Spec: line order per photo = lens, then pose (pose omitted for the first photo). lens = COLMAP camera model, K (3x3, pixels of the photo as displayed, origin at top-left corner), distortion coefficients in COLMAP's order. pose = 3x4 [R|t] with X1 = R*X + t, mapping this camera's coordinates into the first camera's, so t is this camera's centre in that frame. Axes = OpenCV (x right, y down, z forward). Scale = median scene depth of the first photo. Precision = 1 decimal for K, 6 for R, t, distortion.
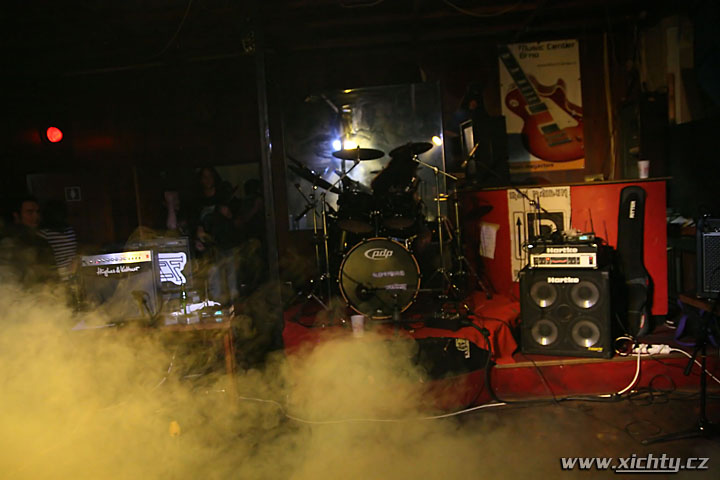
lens RADIAL K [[566.8, 0, 360.0], [0, 566.8, 240.0], [0, 0, 1]] dist [-0.093640, 0.000847]
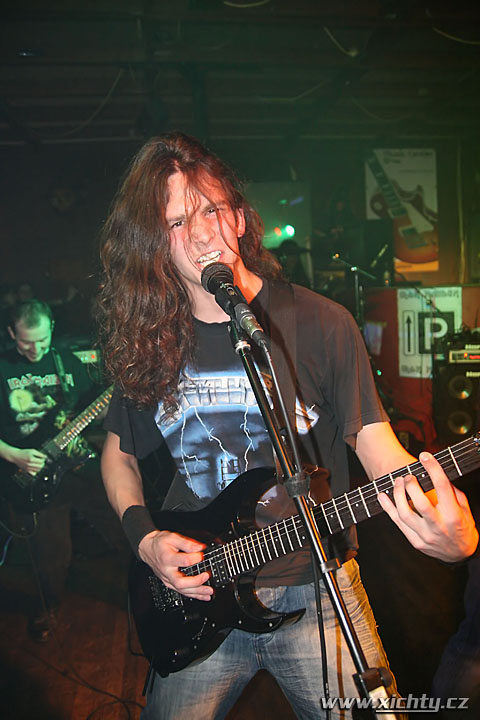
lens RADIAL K [[566.8, 0, 240.0], [0, 566.8, 360.0], [0, 0, 1]] dist [-0.093640, 0.000847]
pose [[0.972455, -0.013047, 0.232726, -0.265759], [0.003867, 0.999198, 0.039861, -0.000715], [-0.233059, -0.037863, 0.971725, 0.042408]]
